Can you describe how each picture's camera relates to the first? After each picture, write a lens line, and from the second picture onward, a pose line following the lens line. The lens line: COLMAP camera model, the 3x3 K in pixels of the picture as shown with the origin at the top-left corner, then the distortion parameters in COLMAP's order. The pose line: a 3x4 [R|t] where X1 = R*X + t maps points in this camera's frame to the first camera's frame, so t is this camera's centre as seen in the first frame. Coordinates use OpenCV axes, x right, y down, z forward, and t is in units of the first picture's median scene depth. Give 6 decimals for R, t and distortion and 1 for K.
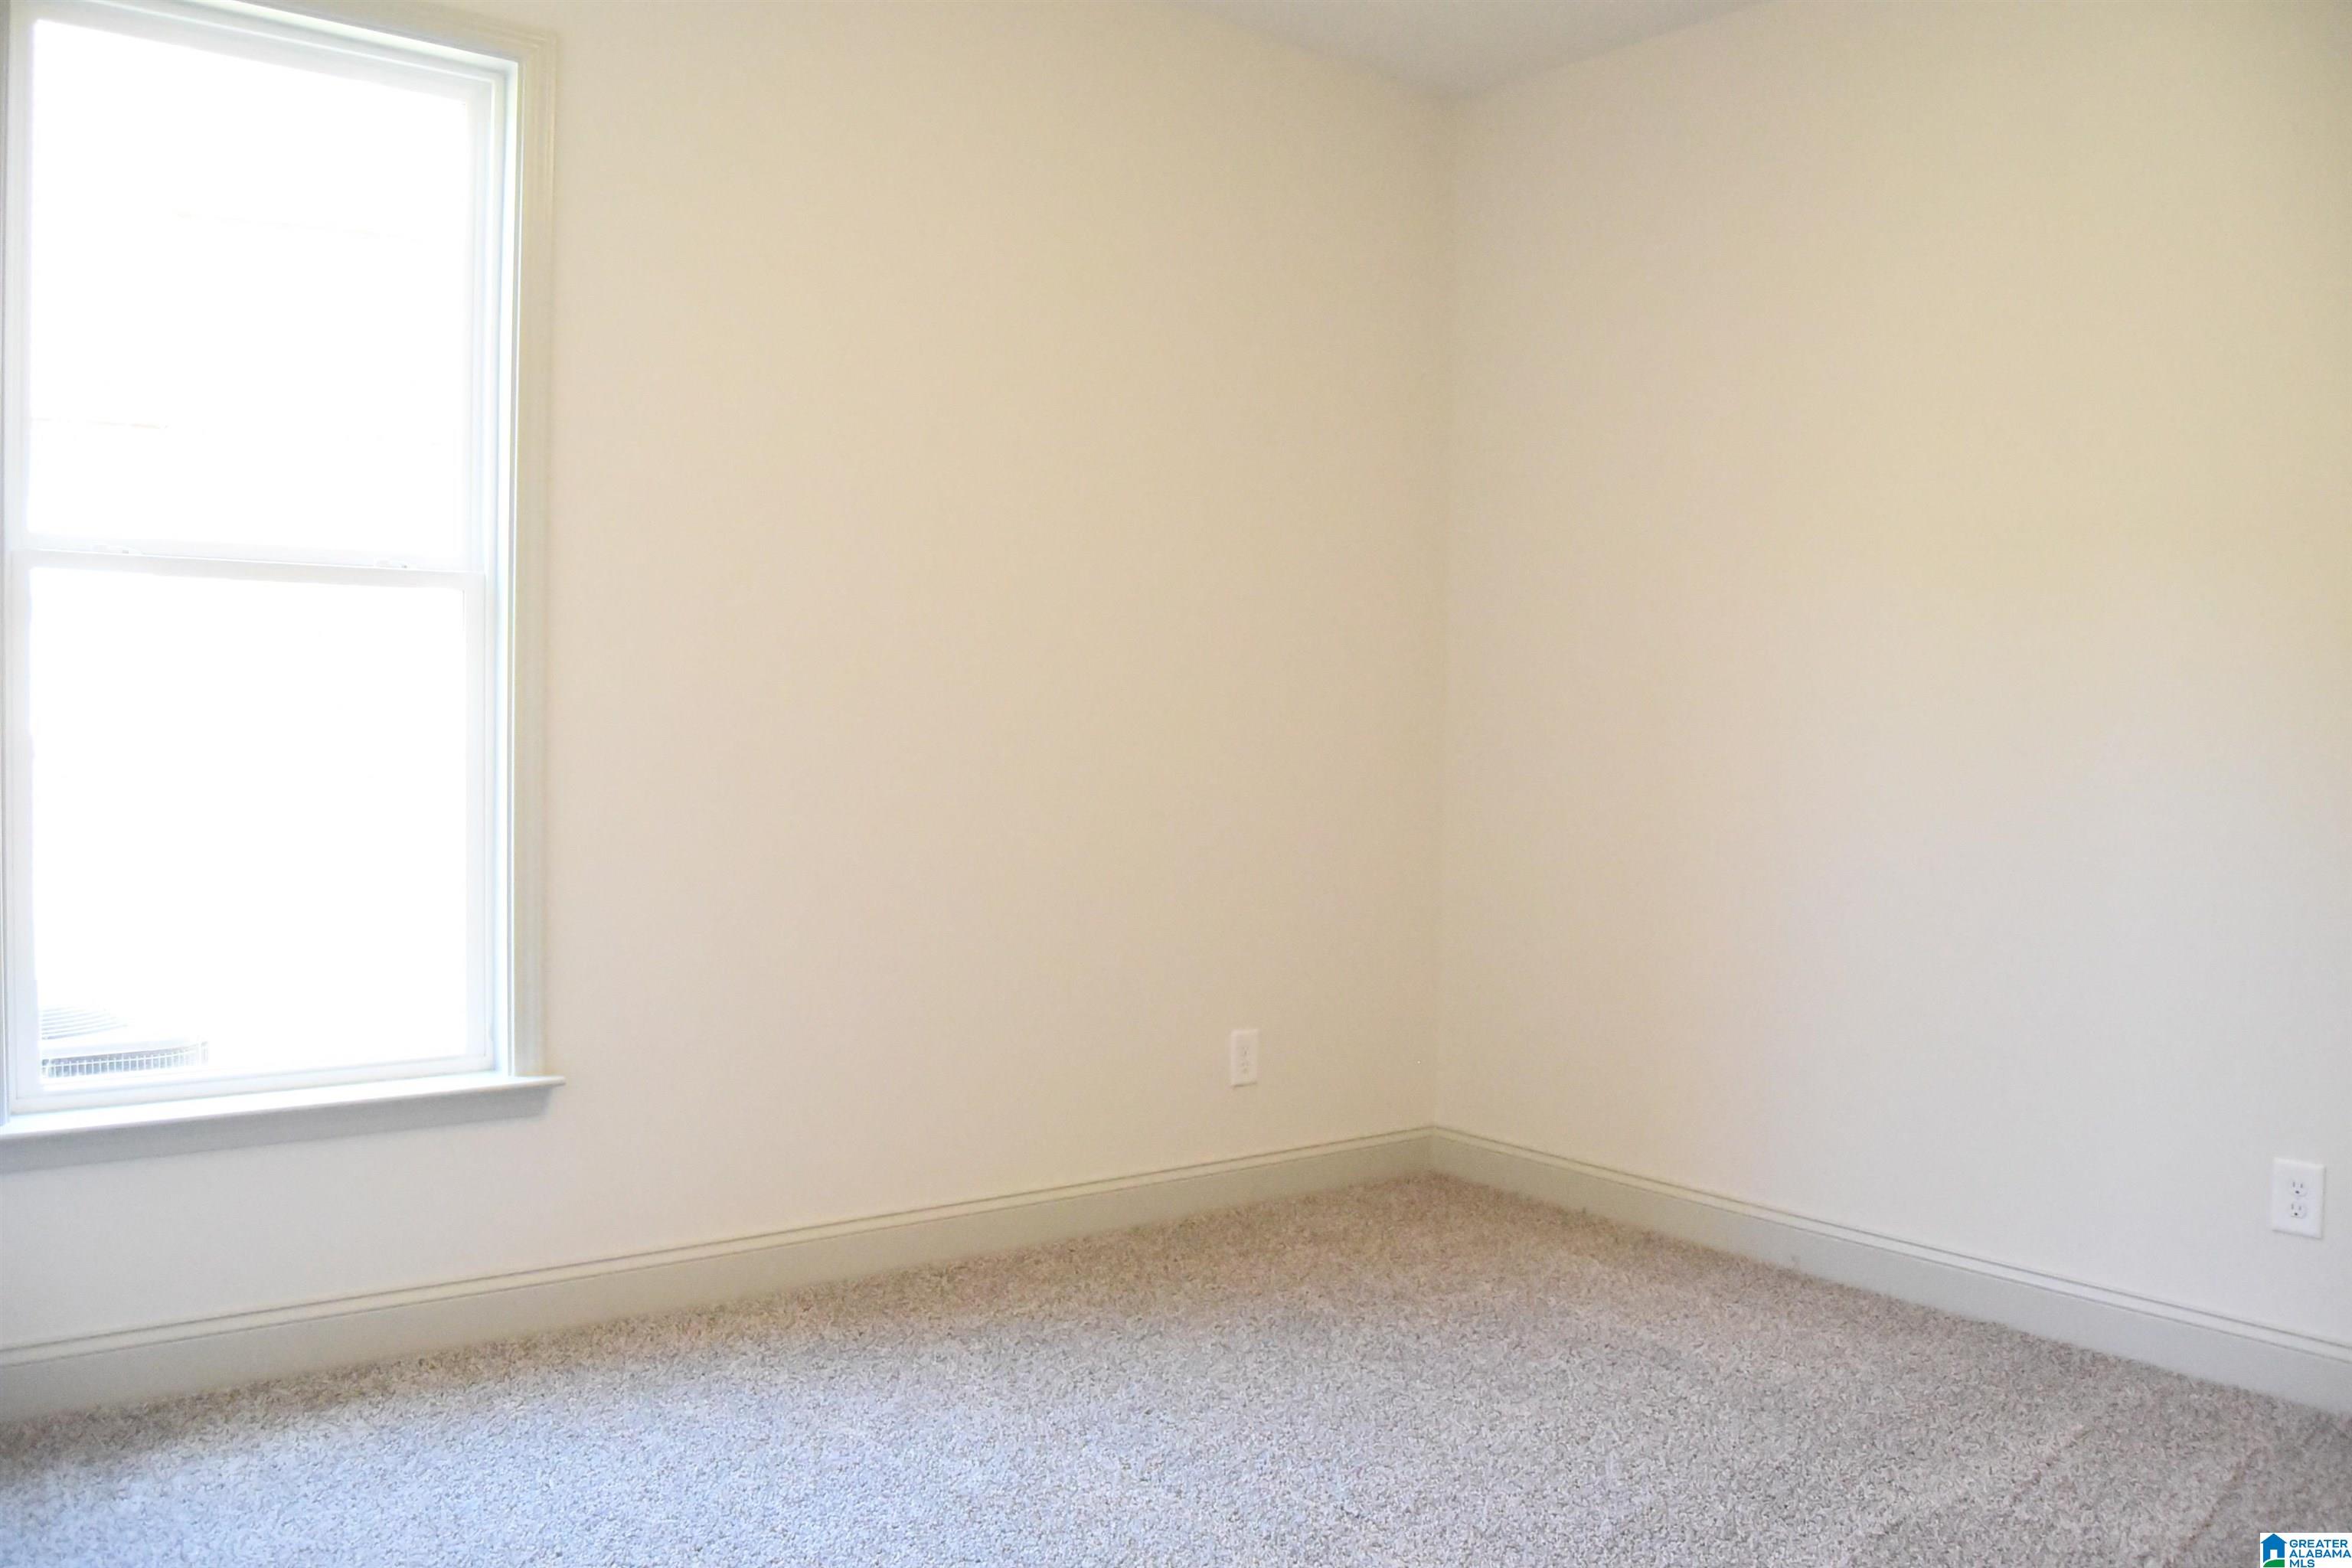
lens RADIAL K [[1842.9, 0, 1173.6], [0, 1842.9, 786.8], [0, 0, 1]] dist [-0.085947, 0.022252]
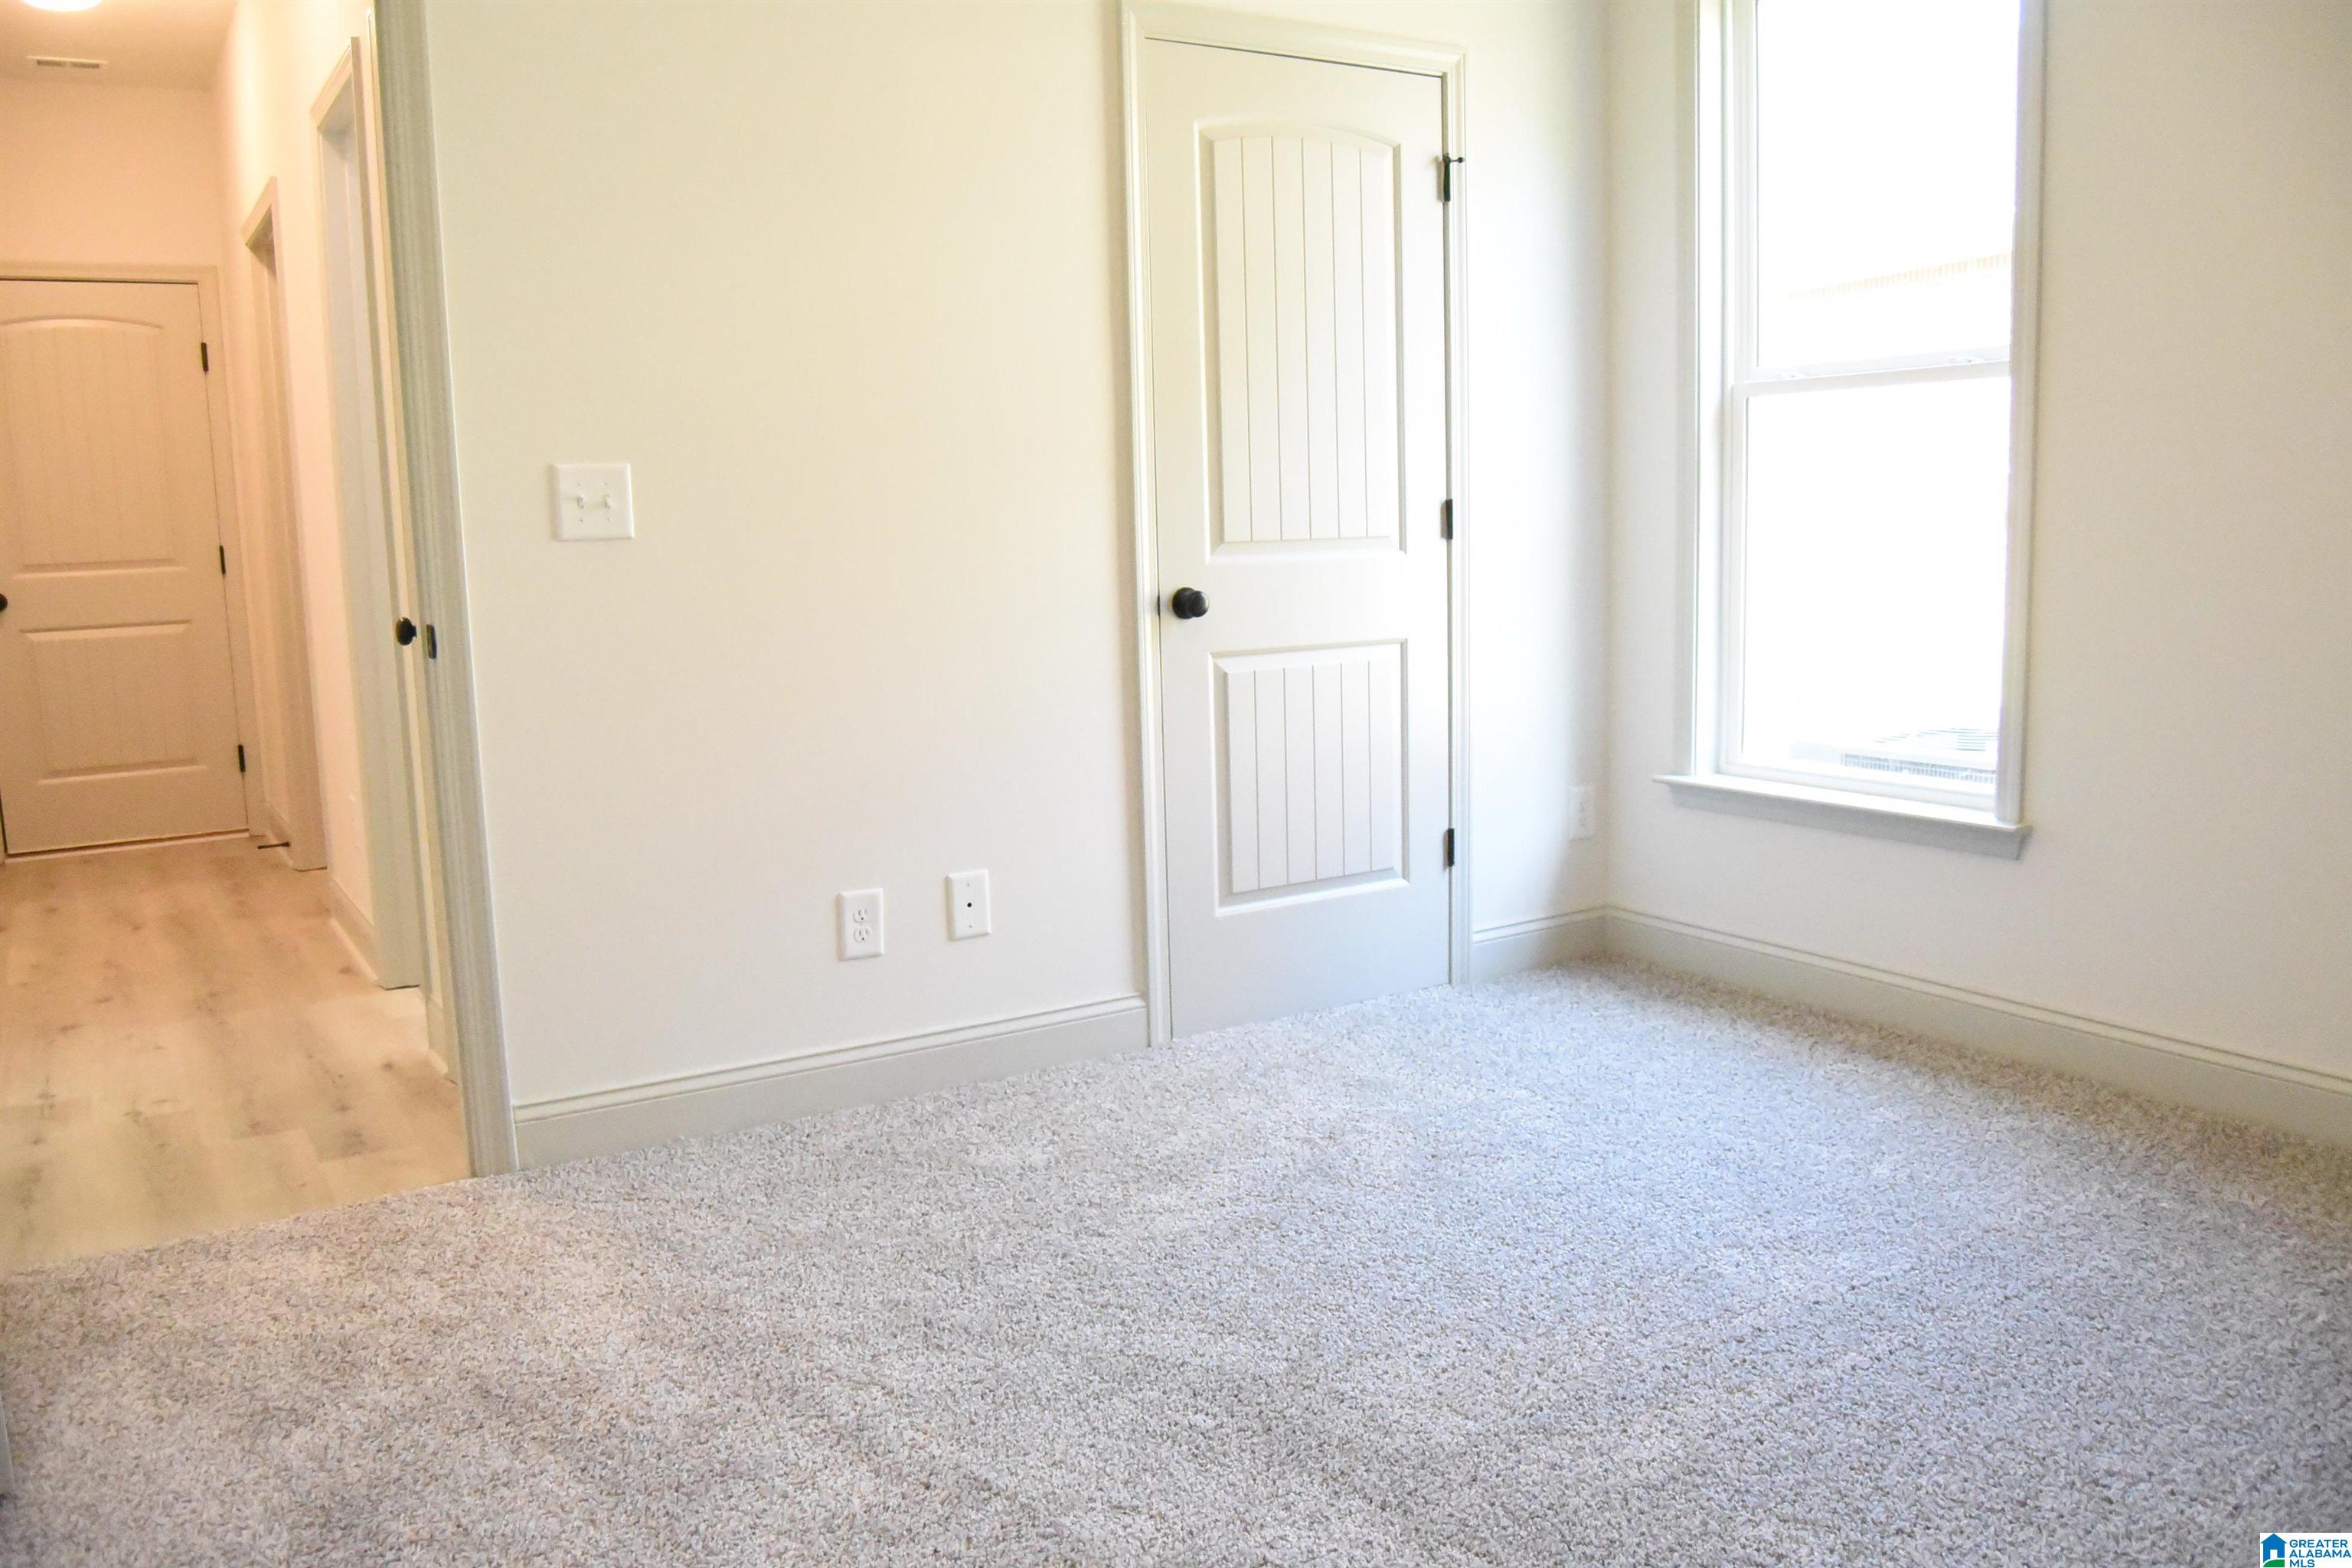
lens RADIAL K [[1842.9, 0, 1177.1], [0, 1842.9, 778.3], [0, 0, 1]] dist [-0.085947, 0.022252]
pose [[-0.104688, 0.127568, -0.986290, 0.788562], [-0.014321, 0.991443, 0.129754, -0.001990], [0.994402, 0.027708, -0.101965, 0.624539]]
